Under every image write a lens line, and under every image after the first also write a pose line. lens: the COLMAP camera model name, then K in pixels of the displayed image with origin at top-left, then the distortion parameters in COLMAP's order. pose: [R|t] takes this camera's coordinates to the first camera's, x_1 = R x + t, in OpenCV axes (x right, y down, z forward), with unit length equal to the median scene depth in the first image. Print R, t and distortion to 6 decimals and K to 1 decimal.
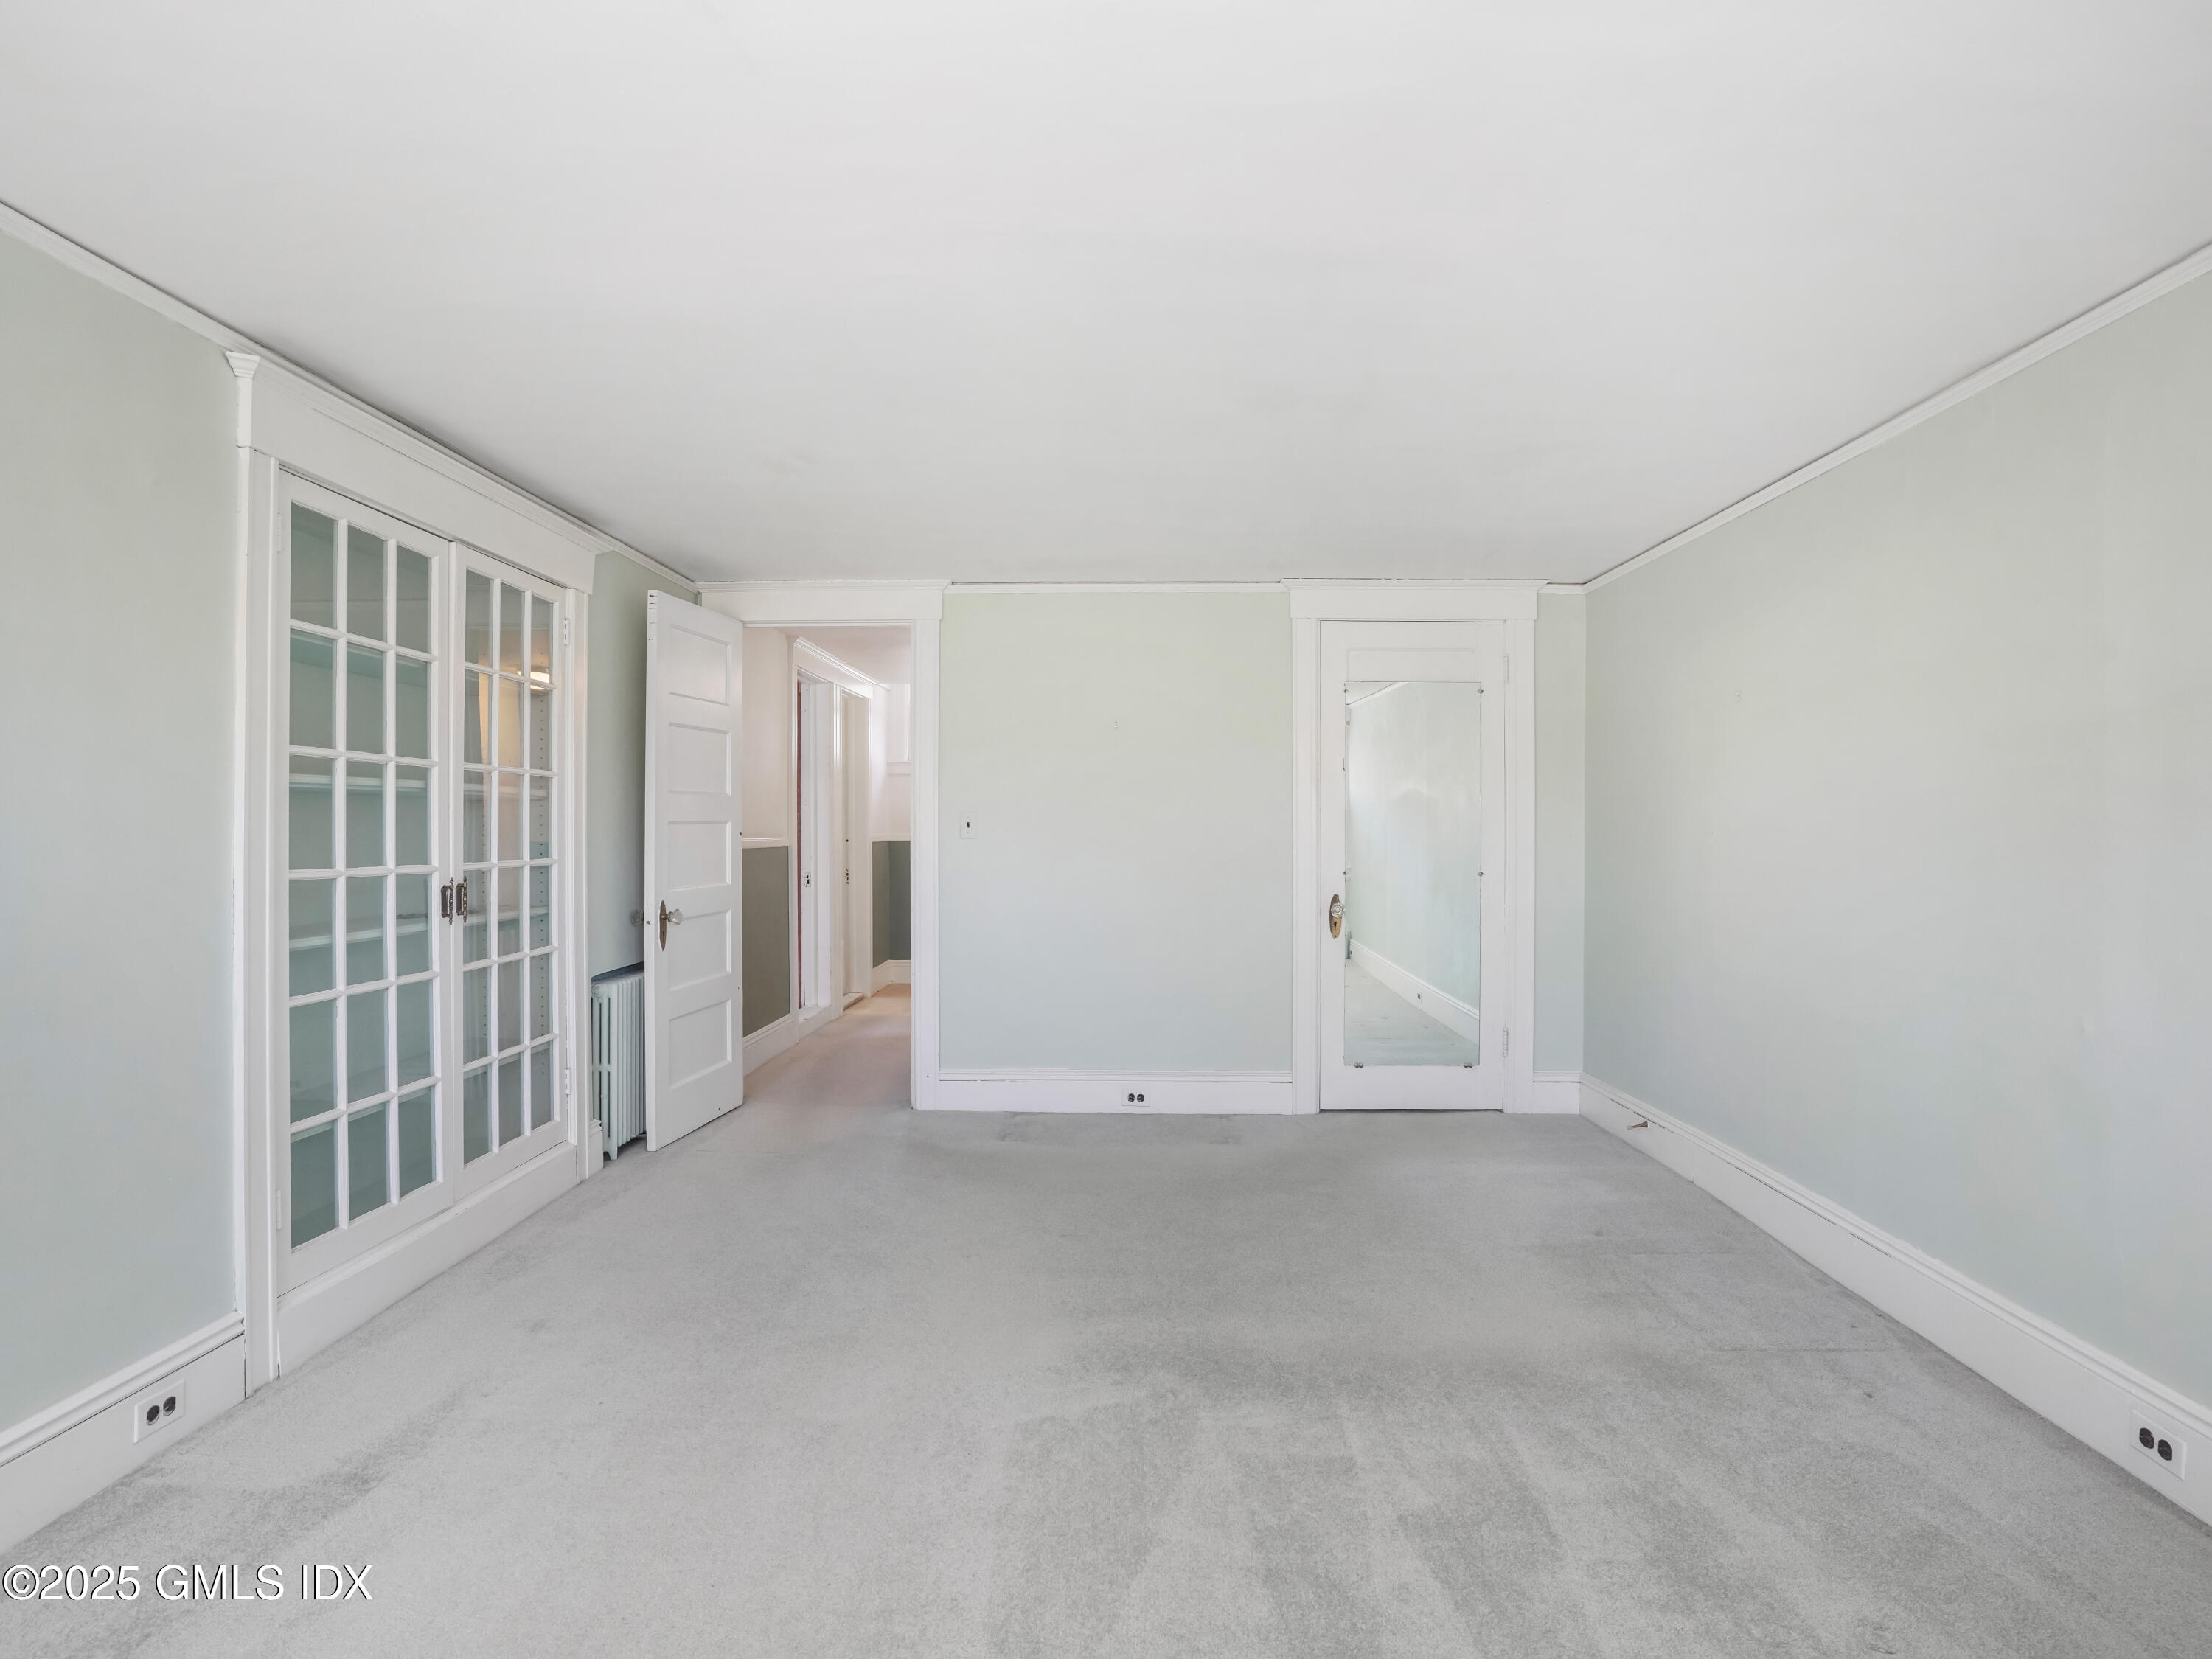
lens RADIAL K [[1217.1, 0, 1106.0], [0, 1217.1, 829.5], [0, 0, 1]] dist [0.000298, 0.000145]
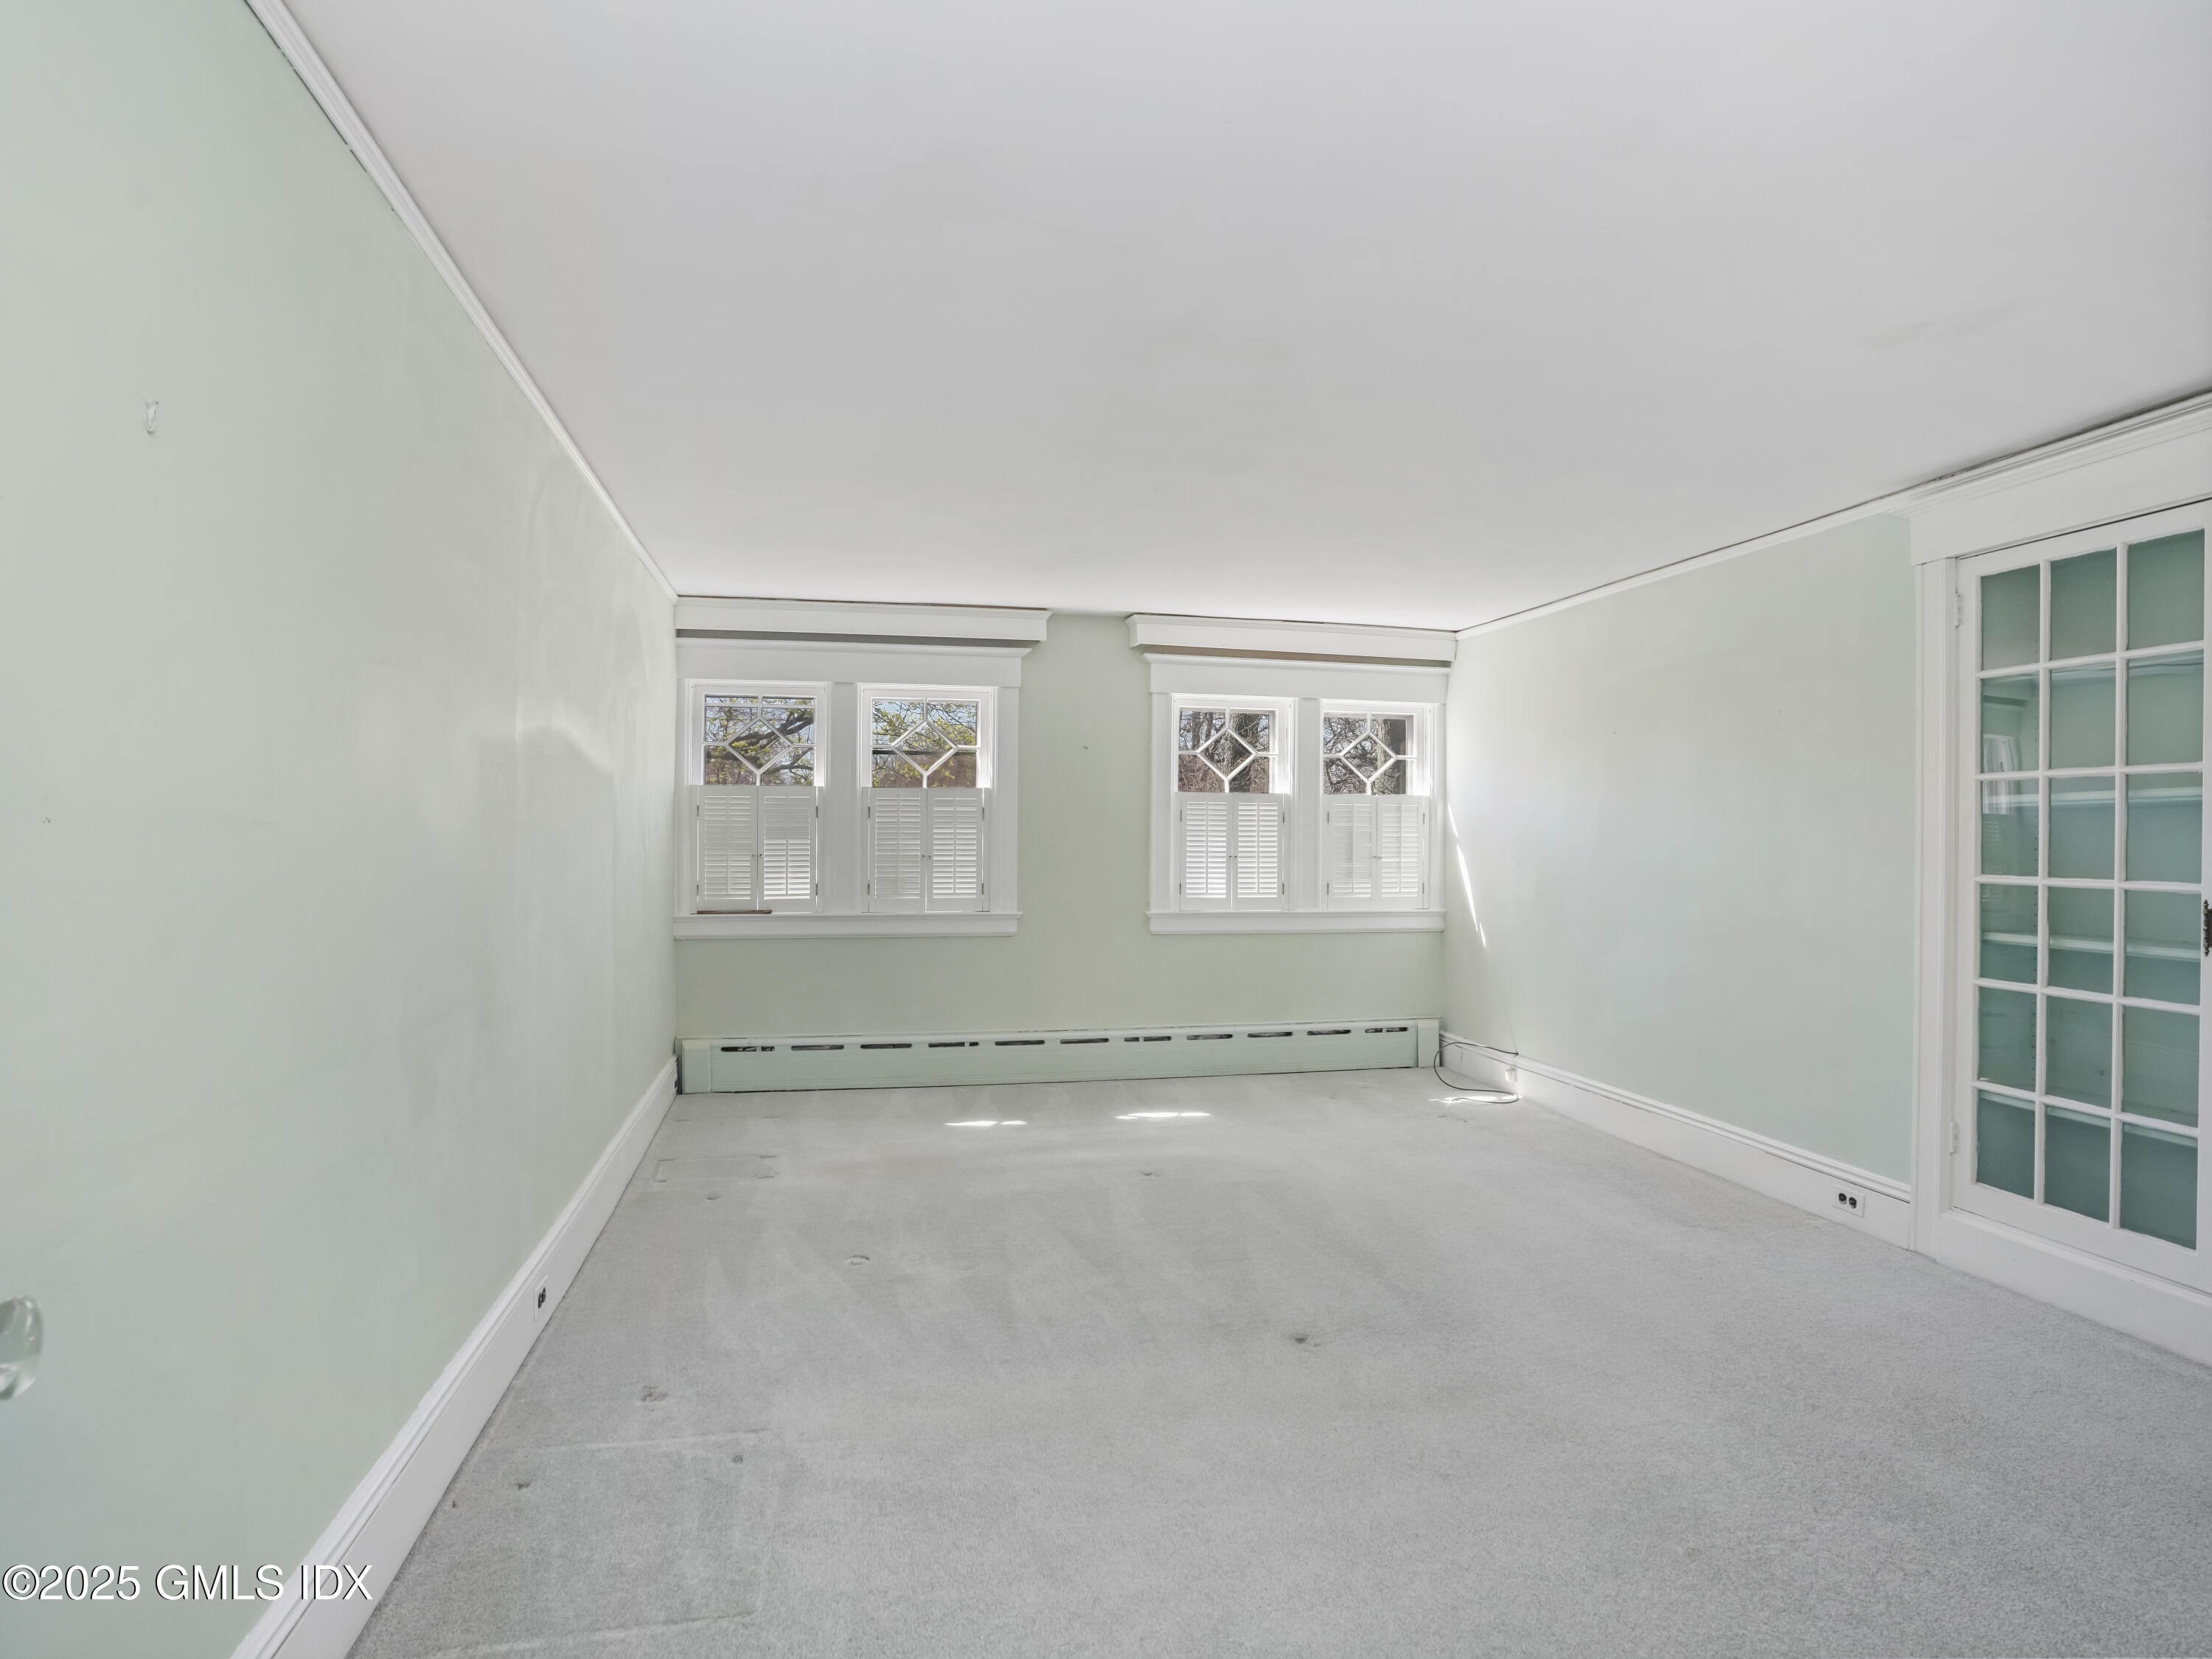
lens RADIAL K [[1217.1, 0, 1106.0], [0, 1217.1, 829.5], [0, 0, 1]] dist [0.000298, 0.000145]
pose [[-0.967760, -0.005124, -0.251821, 0.478682], [-0.004769, 0.999987, -0.002020, -0.005290], [0.251828, -0.000754, -0.967772, 1.899564]]
